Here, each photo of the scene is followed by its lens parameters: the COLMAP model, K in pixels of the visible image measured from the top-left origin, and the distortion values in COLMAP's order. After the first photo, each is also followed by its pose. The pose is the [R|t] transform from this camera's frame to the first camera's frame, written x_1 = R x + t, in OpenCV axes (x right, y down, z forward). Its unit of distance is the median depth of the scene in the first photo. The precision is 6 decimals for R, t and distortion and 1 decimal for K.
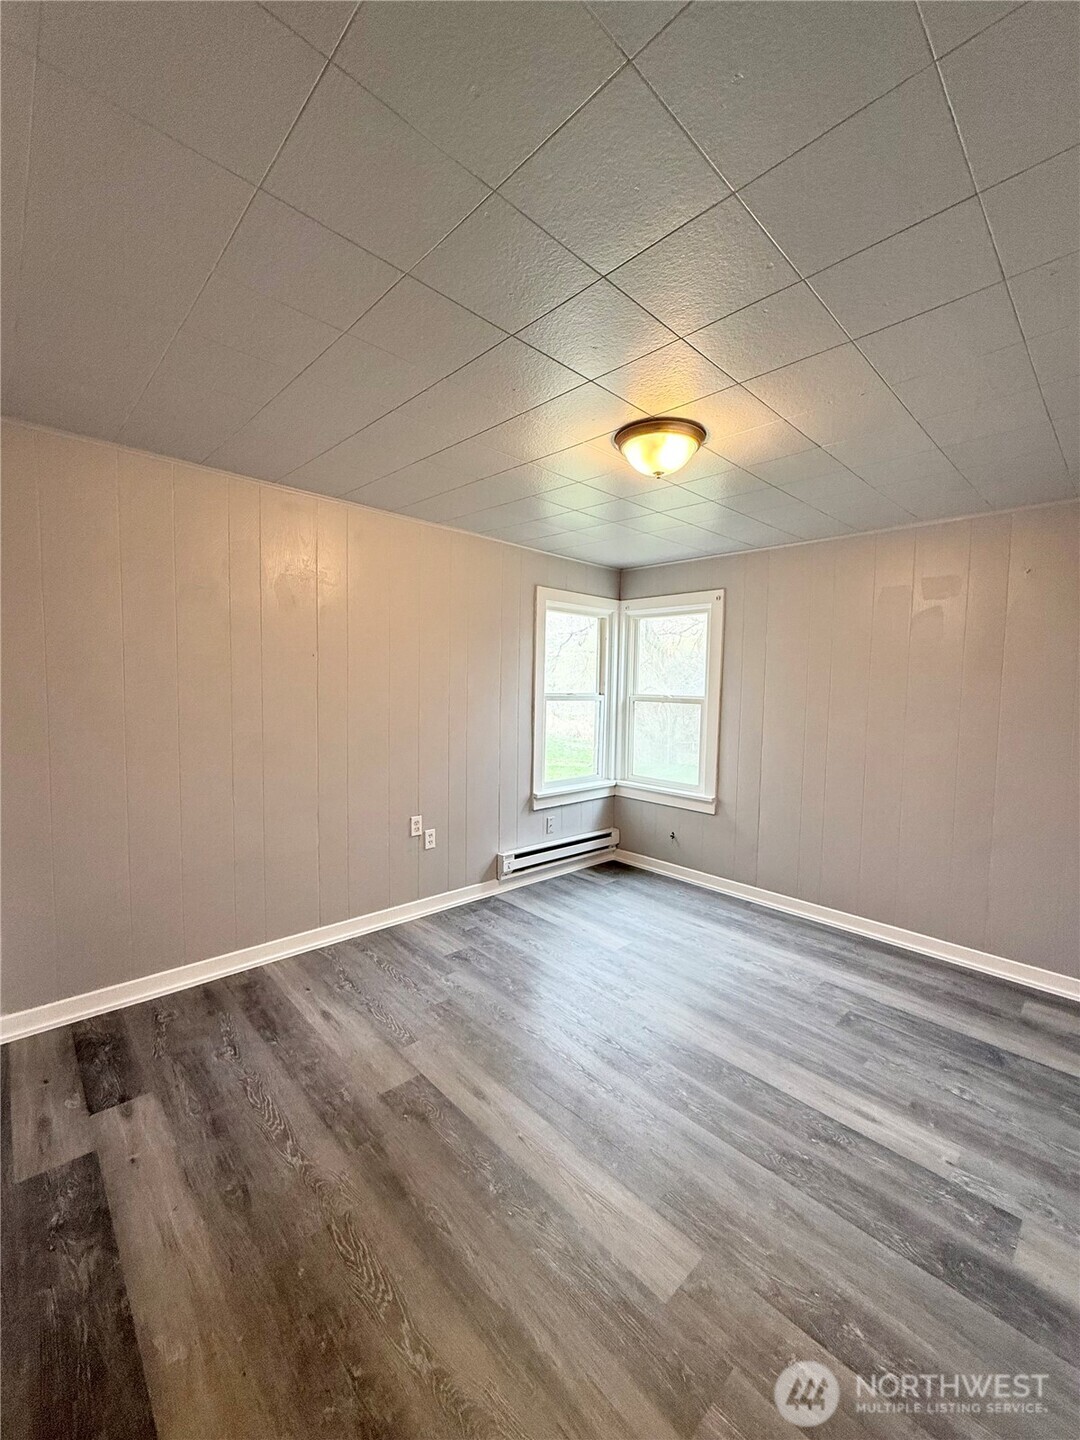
lens RADIAL K [[579.7, 0, 538.6], [0, 579.7, 715.6], [0, 0, 1]] dist [0.000809, -0.000244]
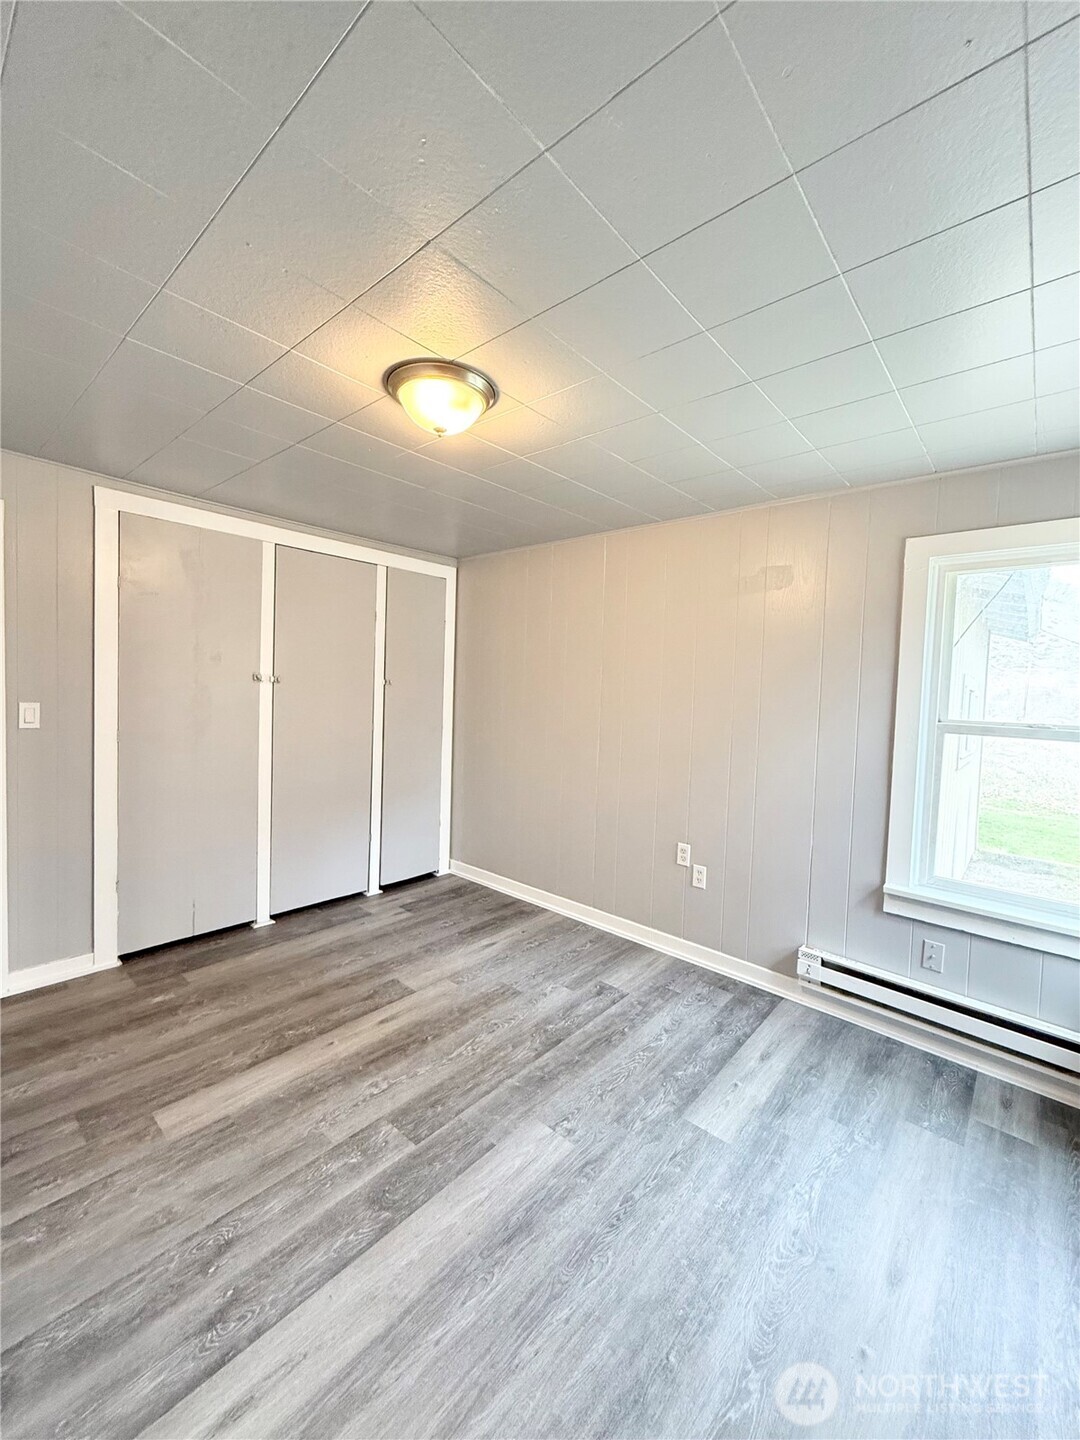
lens RADIAL K [[576.0, 0, 537.5], [0, 576.0, 716.4], [0, 0, 1]] dist [0.001084, 0.000094]
pose [[0.084379, 0.030928, -0.995954, 0.802209], [-0.092604, 0.995436, 0.023066, -0.027635], [0.992121, 0.090283, 0.086858, 0.833890]]
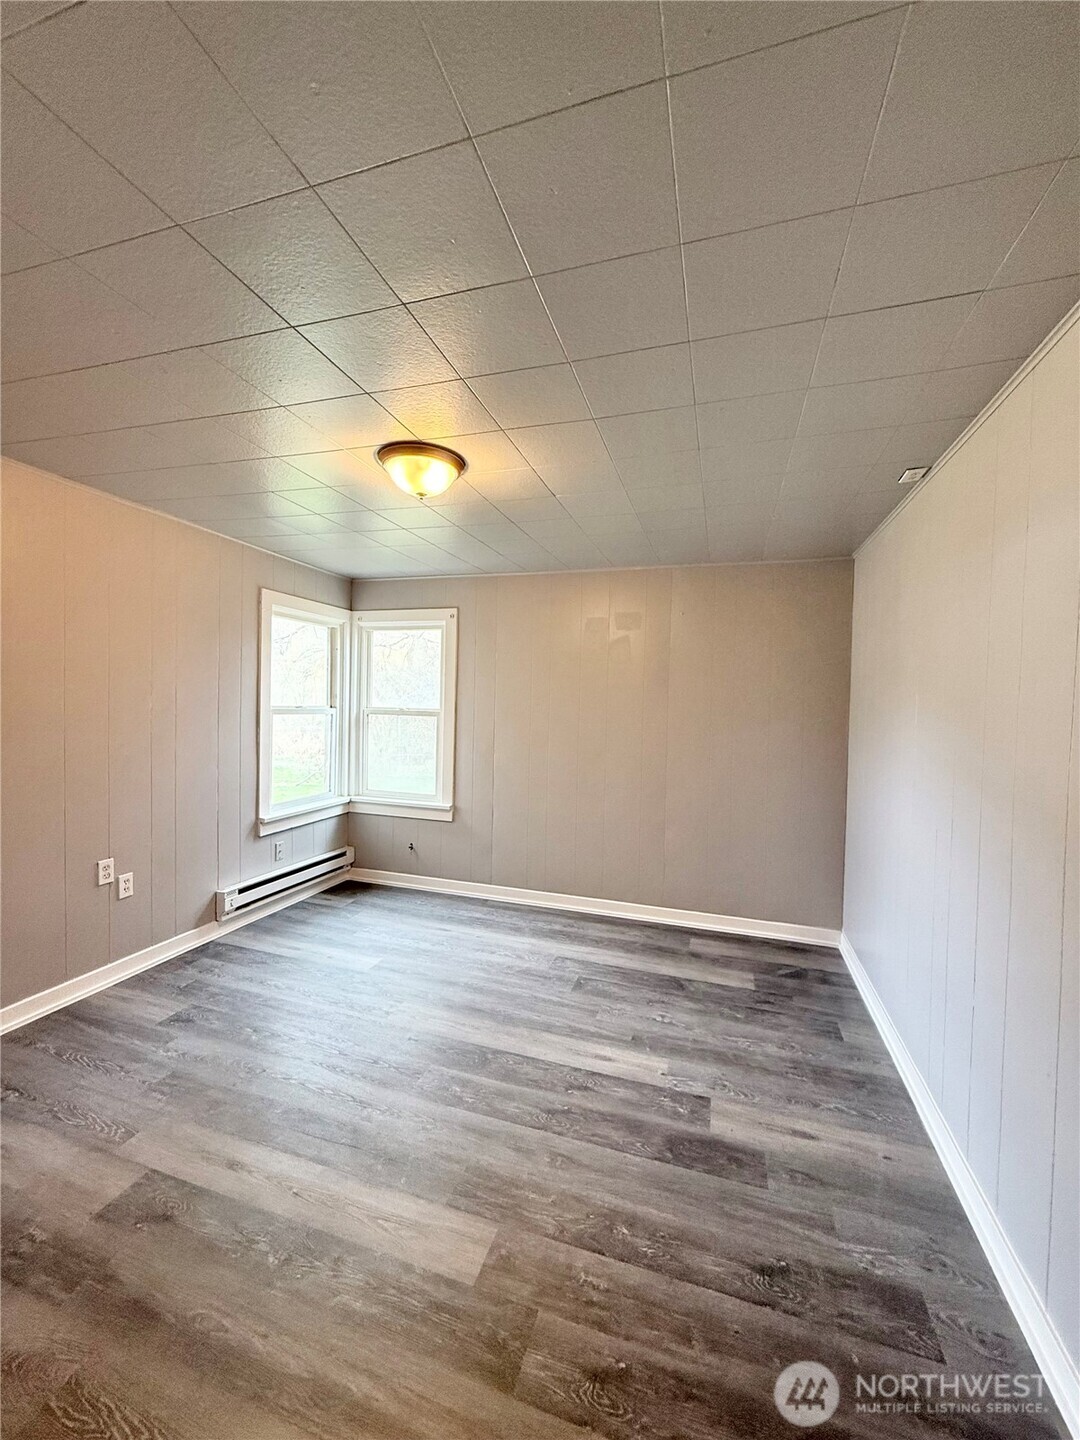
lens RADIAL K [[579.2, 0, 544.3], [0, 579.2, 716.4], [0, 0, 1]] dist [0.000670, 0.000176]
pose [[0.874849, -0.010971, 0.484272, -0.080970], [0.020832, 0.999671, -0.014986, -0.000420], [-0.483948, 0.023199, 0.874789, -0.003504]]
